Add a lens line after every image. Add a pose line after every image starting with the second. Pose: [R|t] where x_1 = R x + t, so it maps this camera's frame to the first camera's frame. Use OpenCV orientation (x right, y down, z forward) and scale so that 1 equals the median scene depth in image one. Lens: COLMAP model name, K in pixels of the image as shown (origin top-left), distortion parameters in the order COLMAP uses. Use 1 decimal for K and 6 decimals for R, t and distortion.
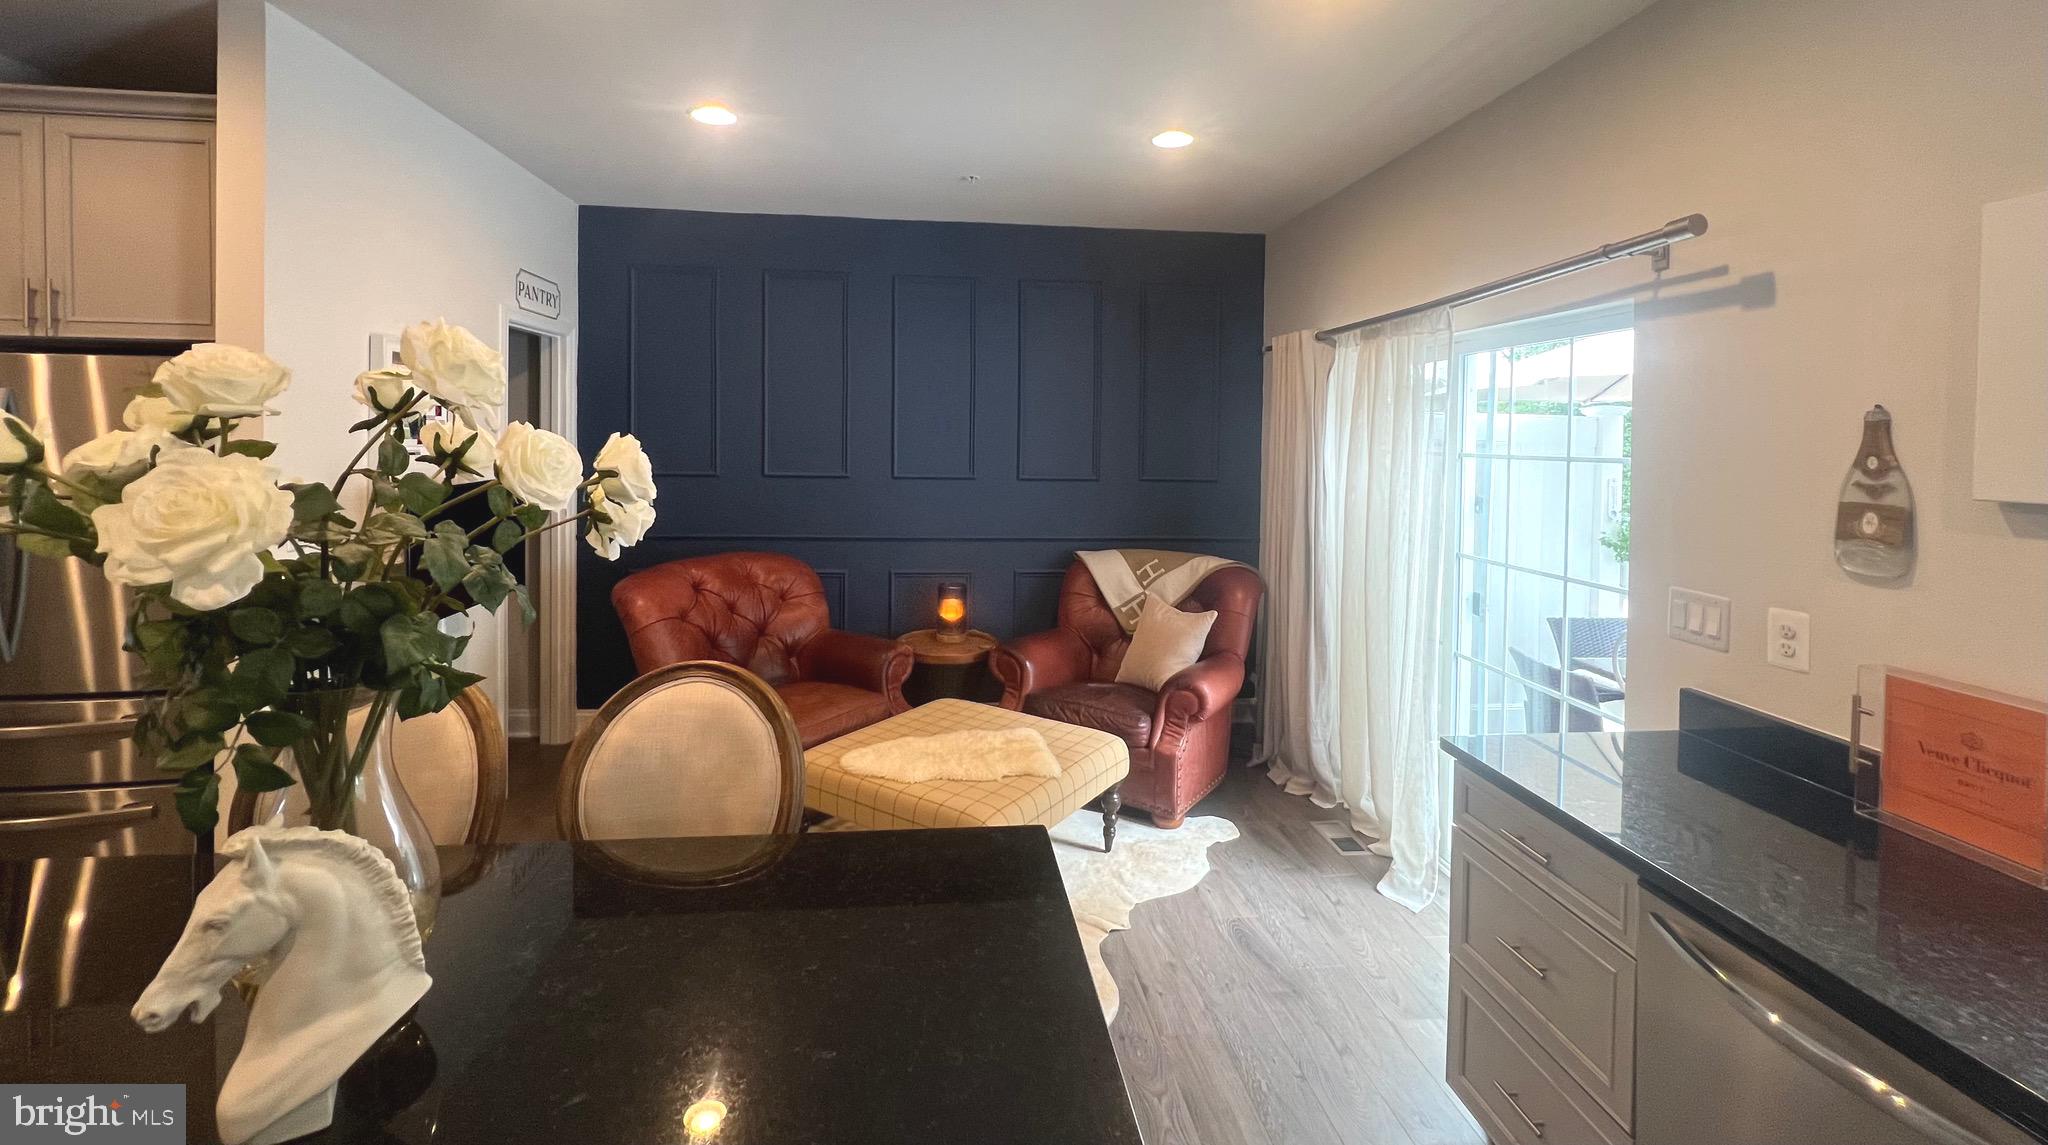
lens RADIAL K [[863.2, 0, 1056.2], [0, 863.2, 457.6], [0, 0, 1]] dist [0.000455, 0.000093]
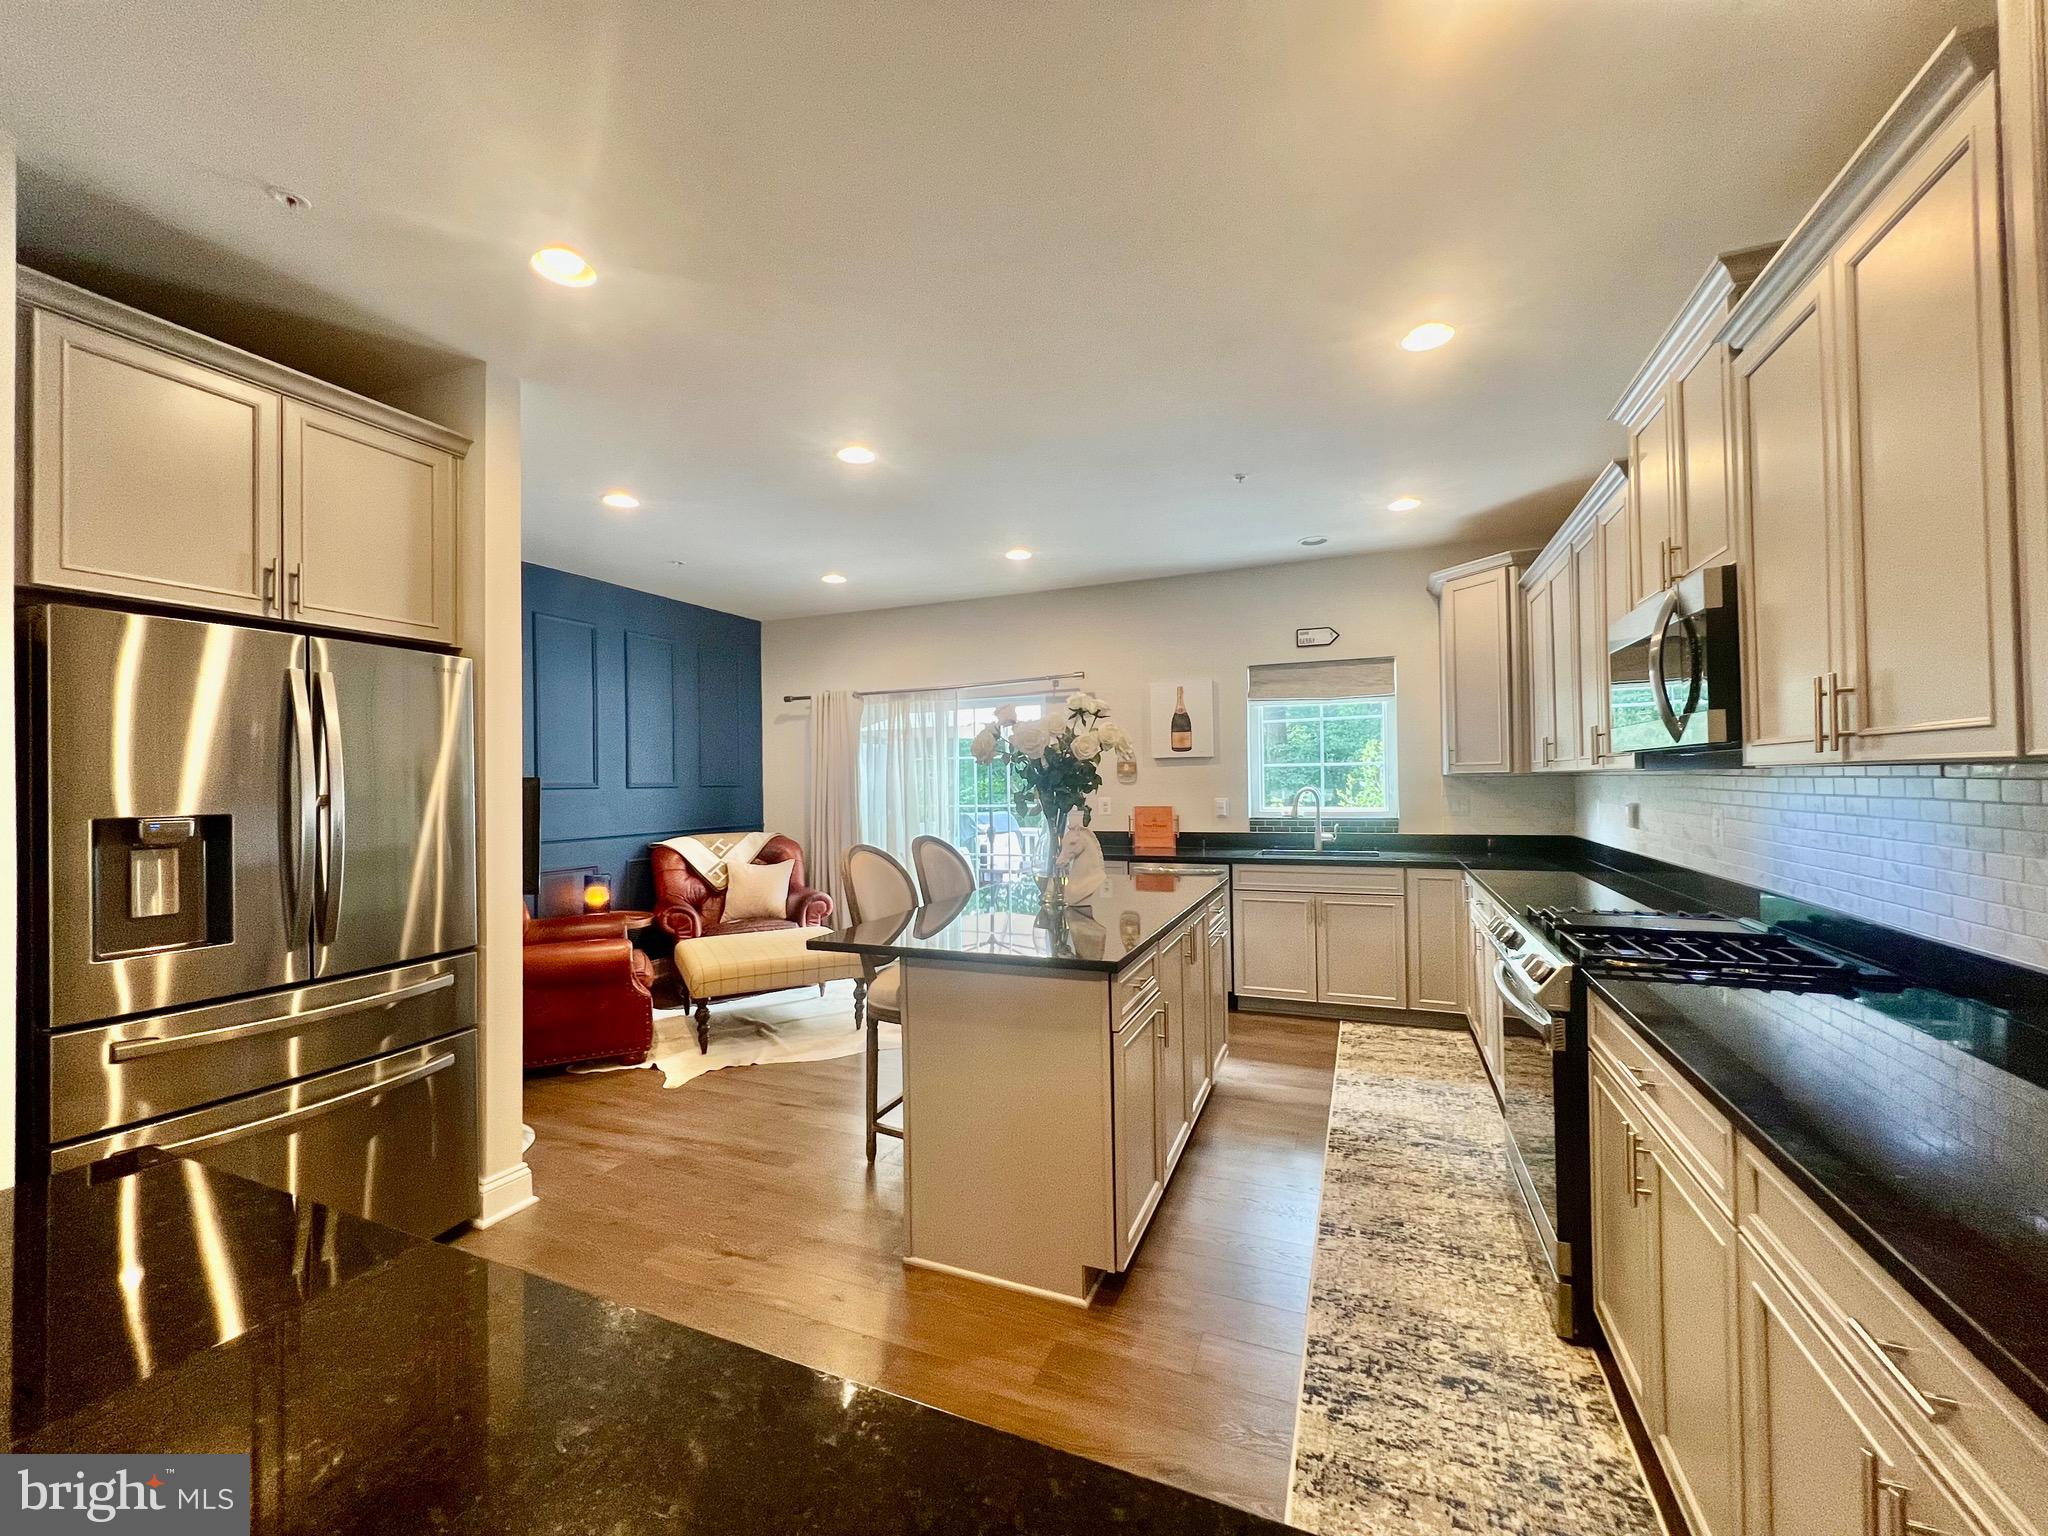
lens RADIAL K [[826.4, 0, 1024.0], [0, 826.4, 768.0], [0, 0, 1]] dist [-0.005168, 0.000440]
pose [[0.475456, -0.008122, 0.879702, -1.534191], [0.039755, 0.999134, -0.012262, 0.070373], [-0.878841, 0.040803, 0.475367, -0.162758]]
